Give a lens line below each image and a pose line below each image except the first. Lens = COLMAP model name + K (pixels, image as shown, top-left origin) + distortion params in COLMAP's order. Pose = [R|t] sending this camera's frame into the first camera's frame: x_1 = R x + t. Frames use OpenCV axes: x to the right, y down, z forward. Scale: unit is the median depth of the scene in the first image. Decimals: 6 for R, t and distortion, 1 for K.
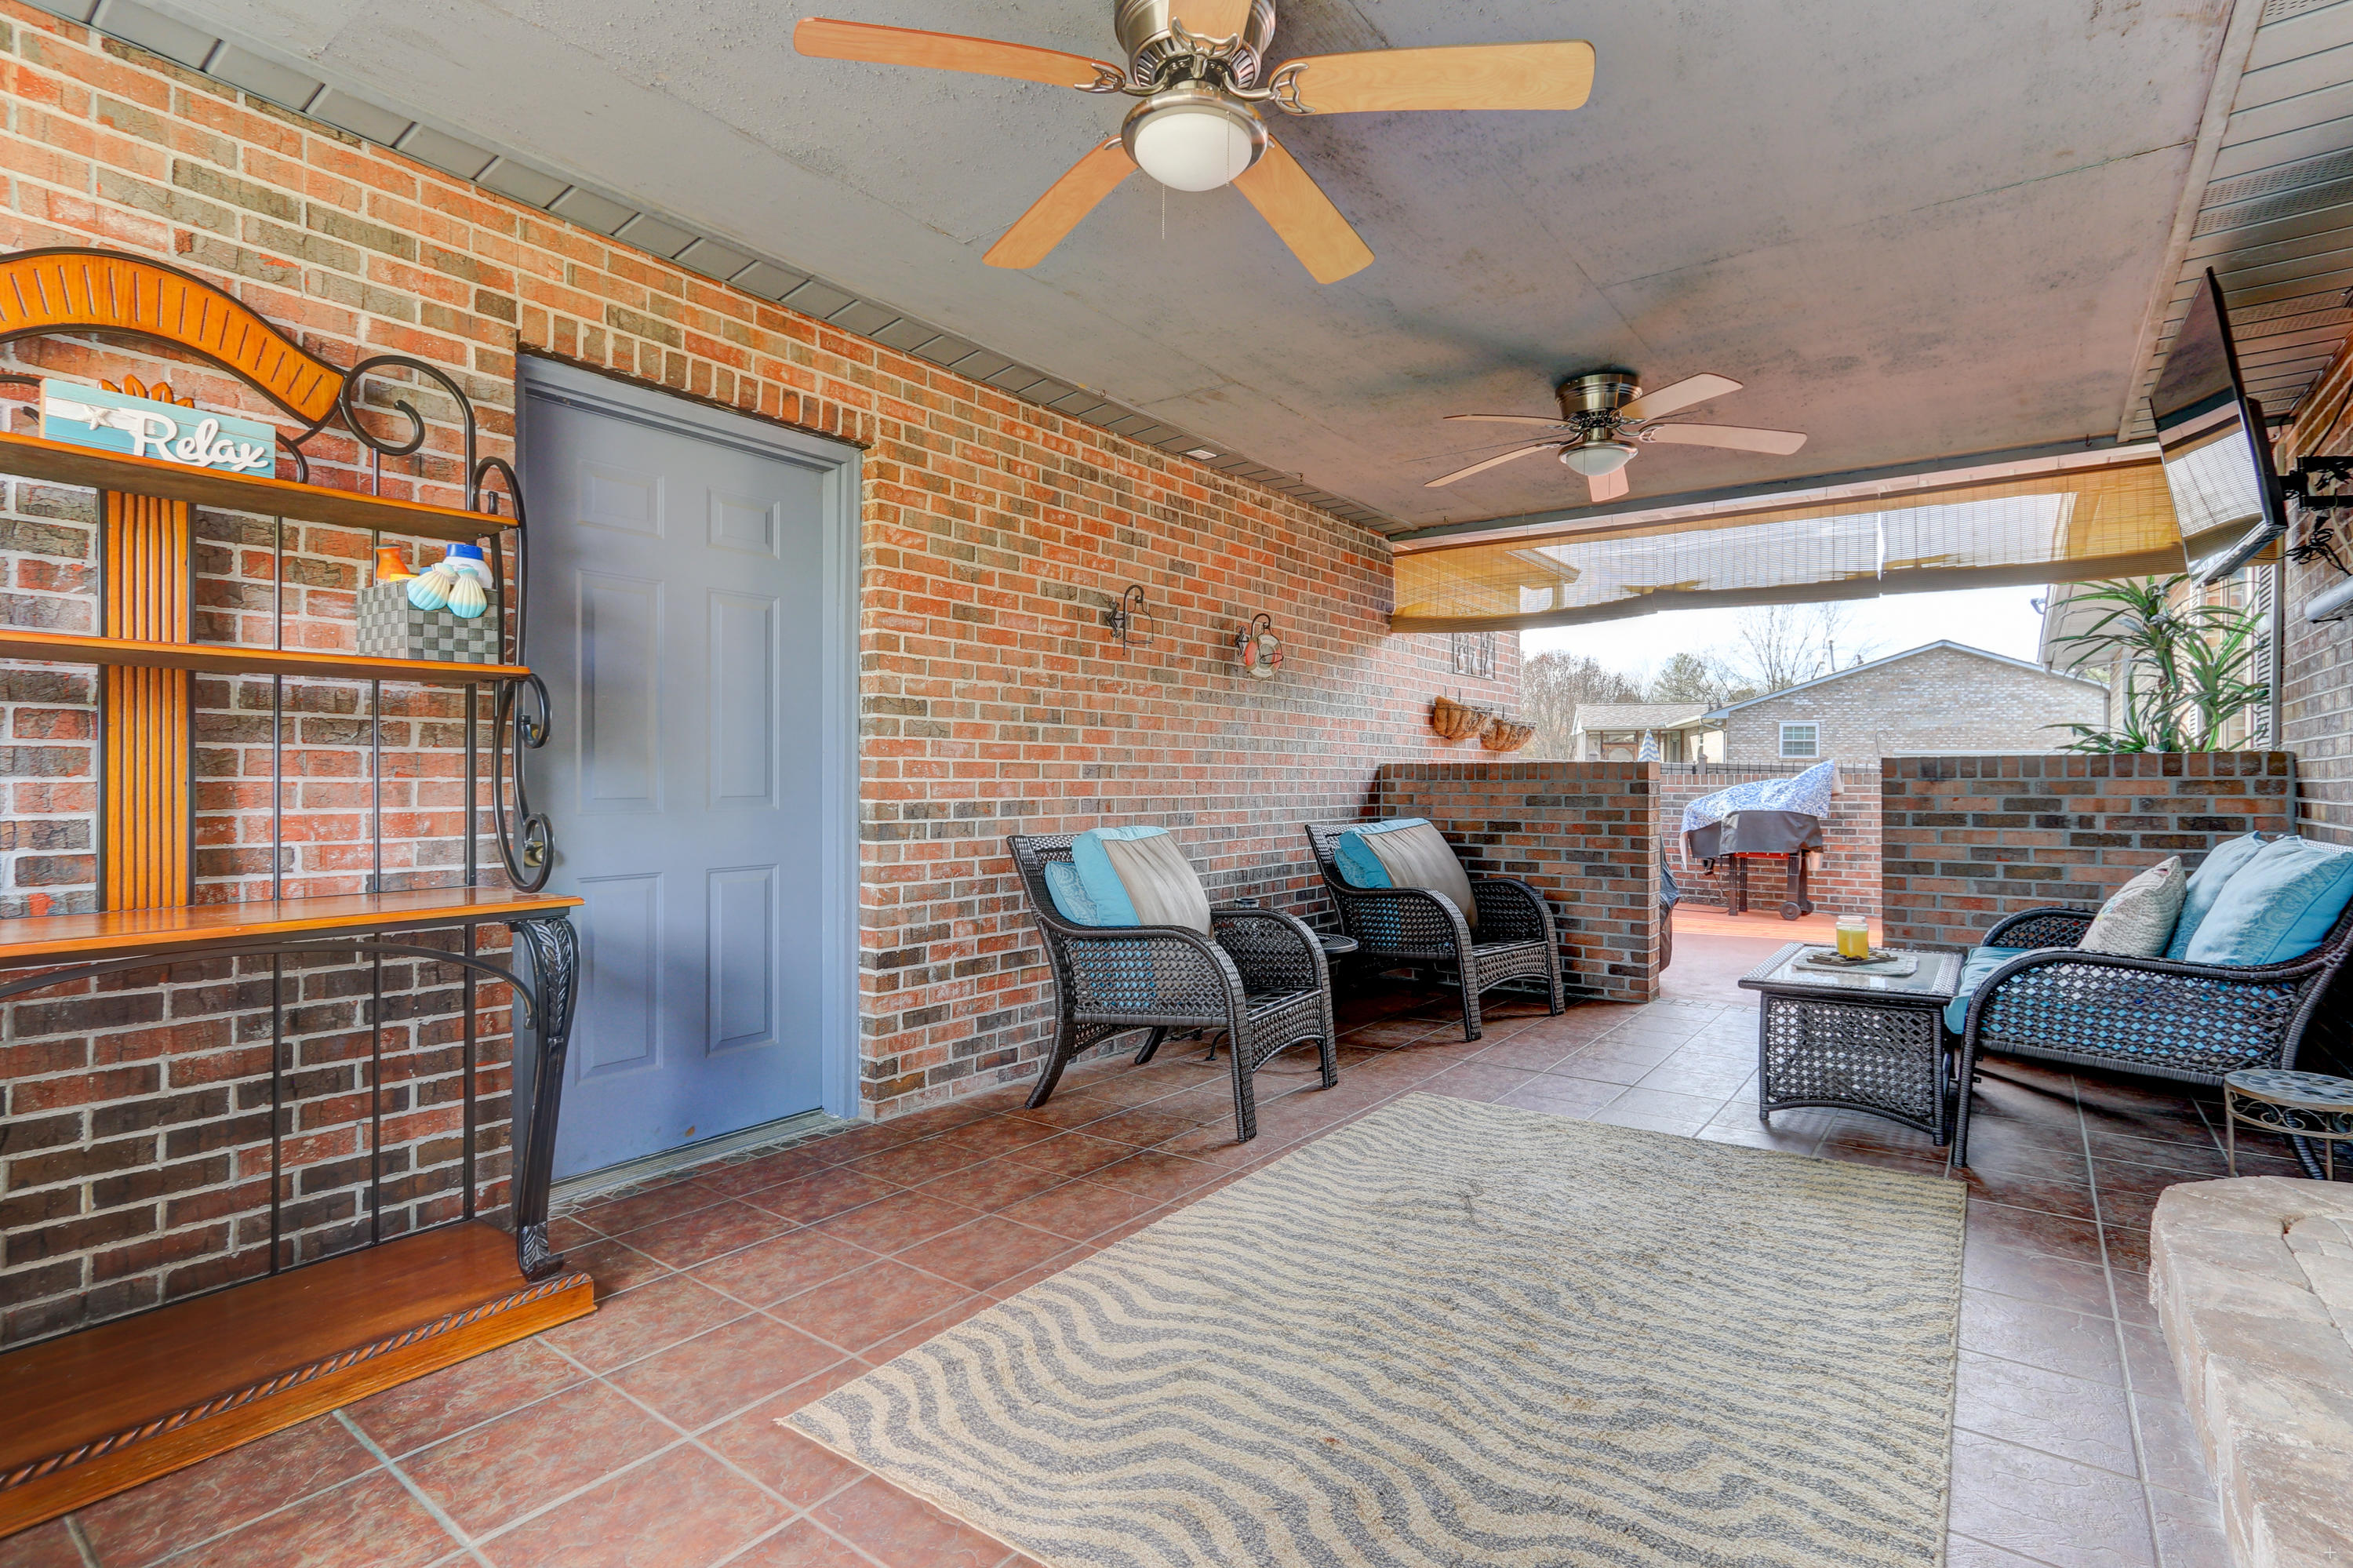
lens RADIAL K [[1113.0, 0, 1161.2], [0, 1113.0, 774.3], [0, 0, 1]] dist [0.009722, -0.000076]
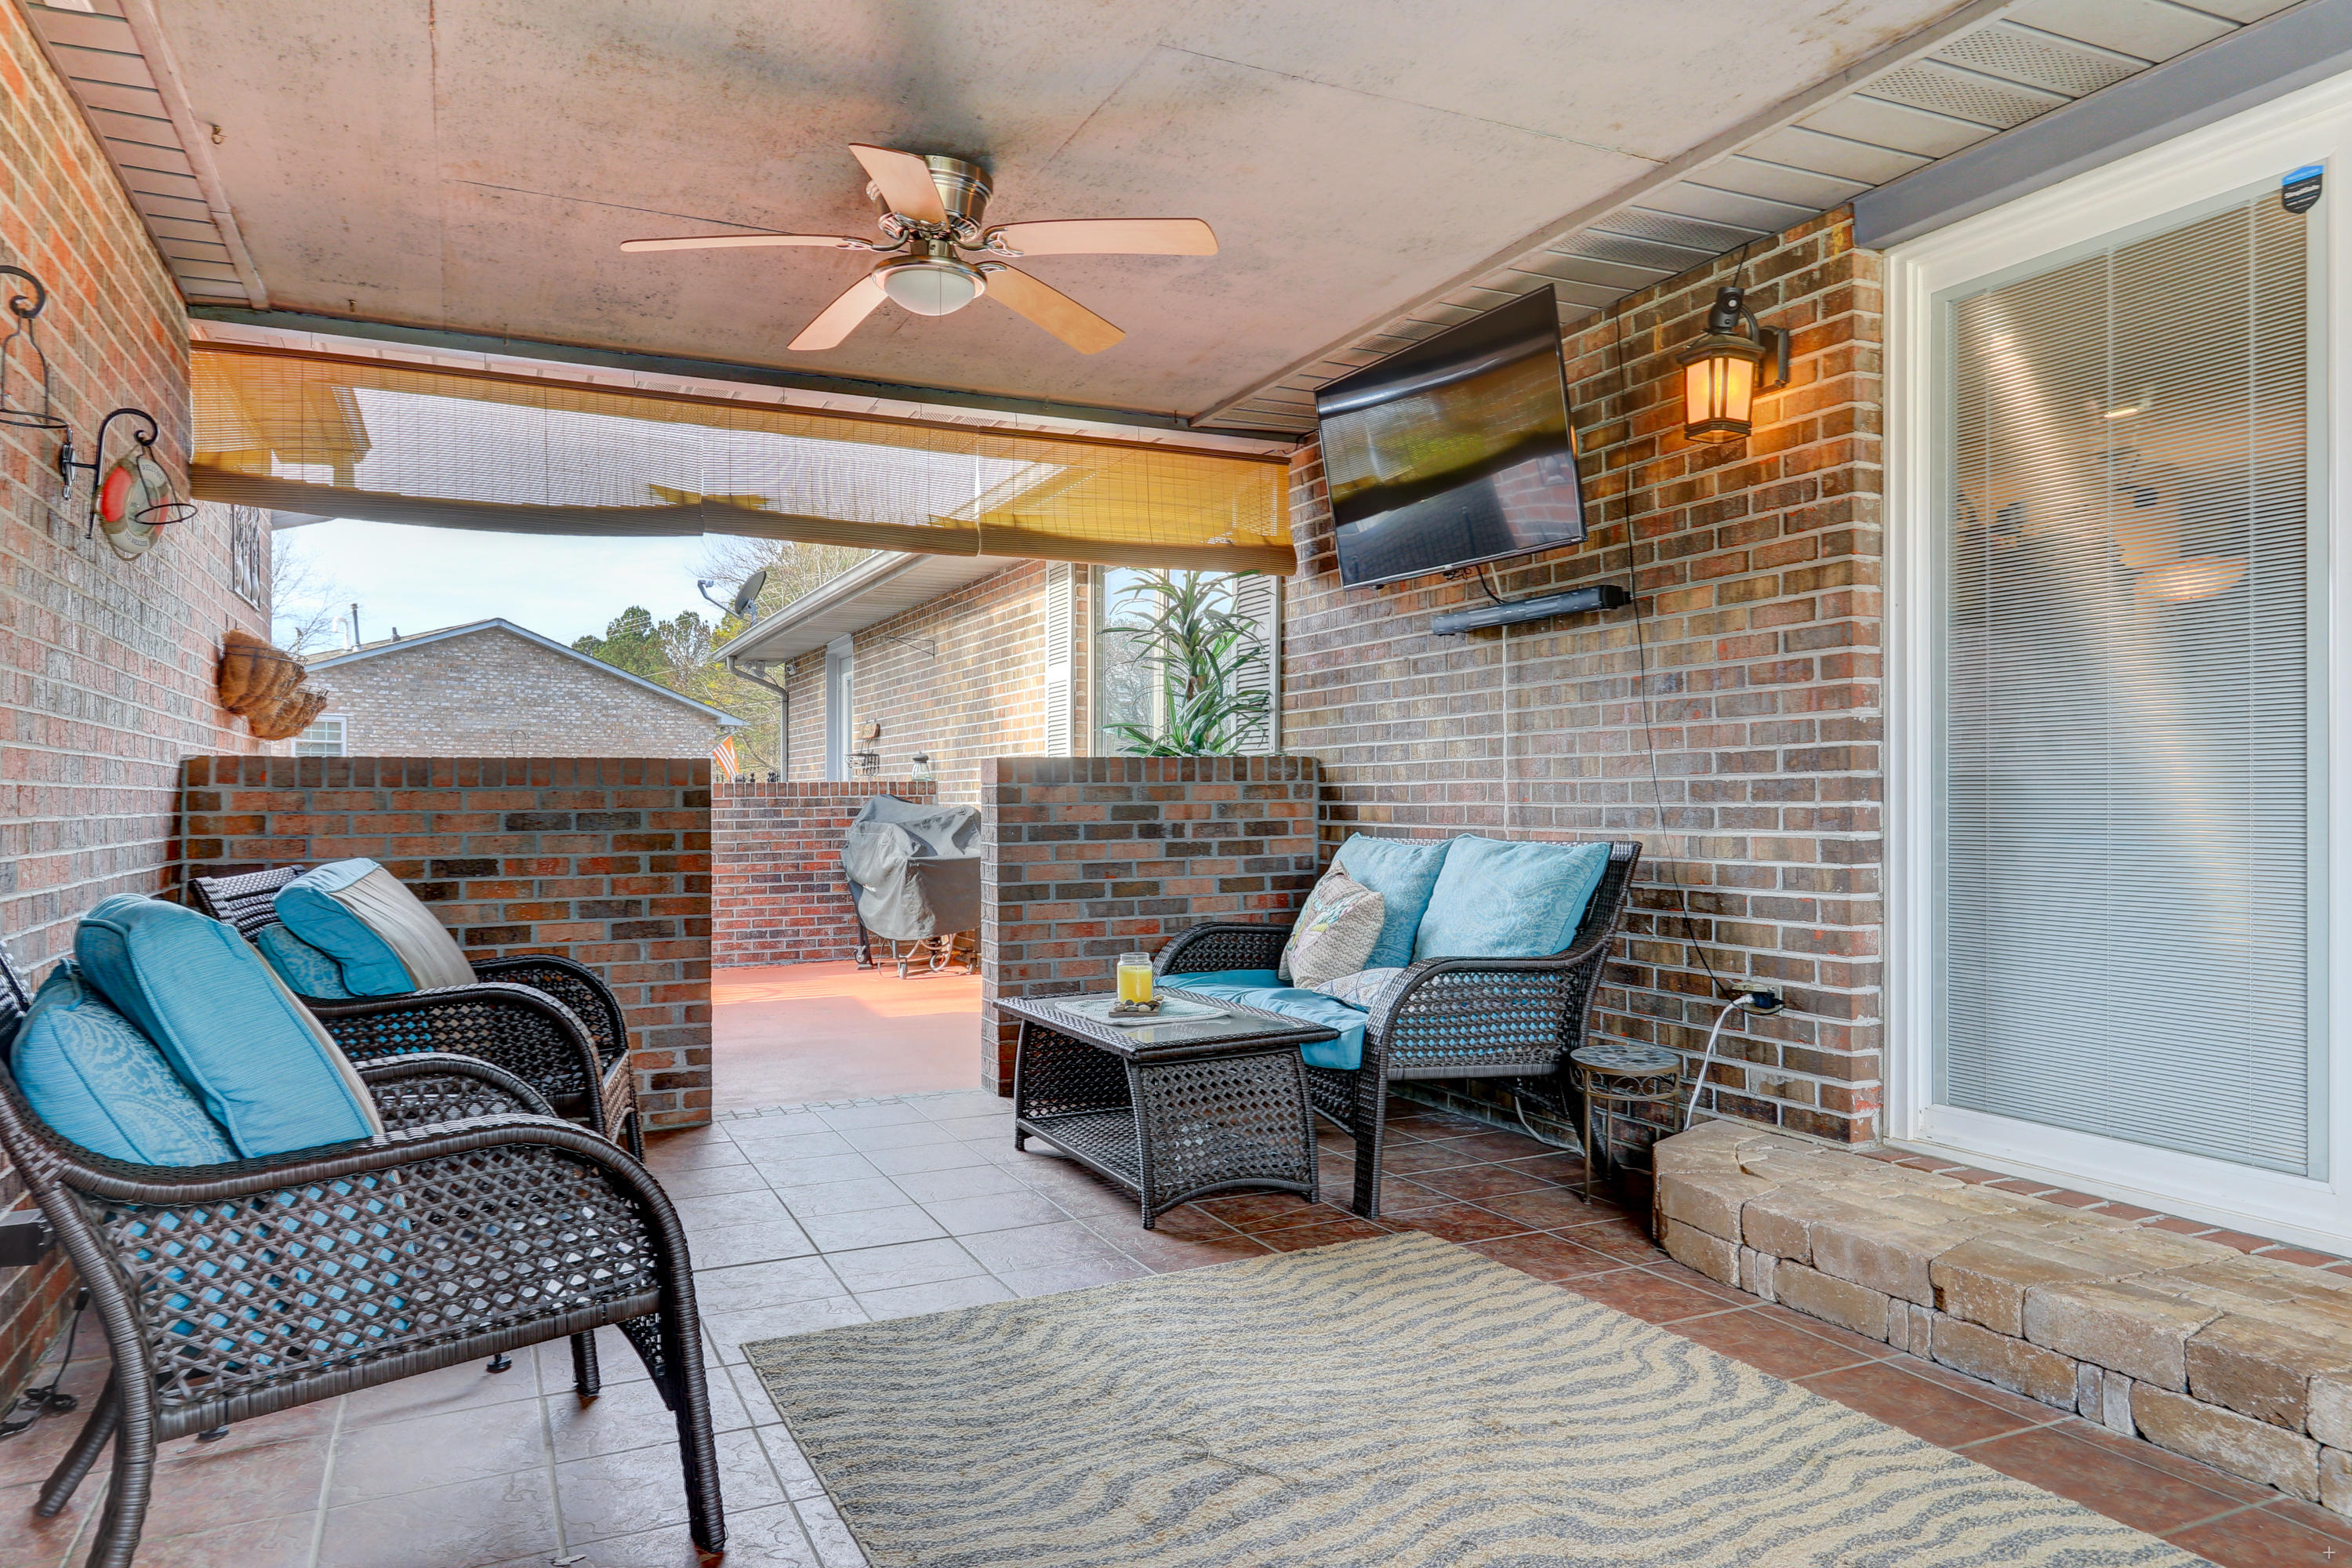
lens RADIAL K [[1565.7, 0, 1175.6], [0, 1565.7, 796.8], [0, 0, 1]] dist [-0.006676, 0.002101]
pose [[0.463591, -0.003610, 0.886042, -0.300909], [0.001110, 0.999993, 0.003493, 0.009820], [-0.886048, -0.000636, 0.463592, 0.381196]]
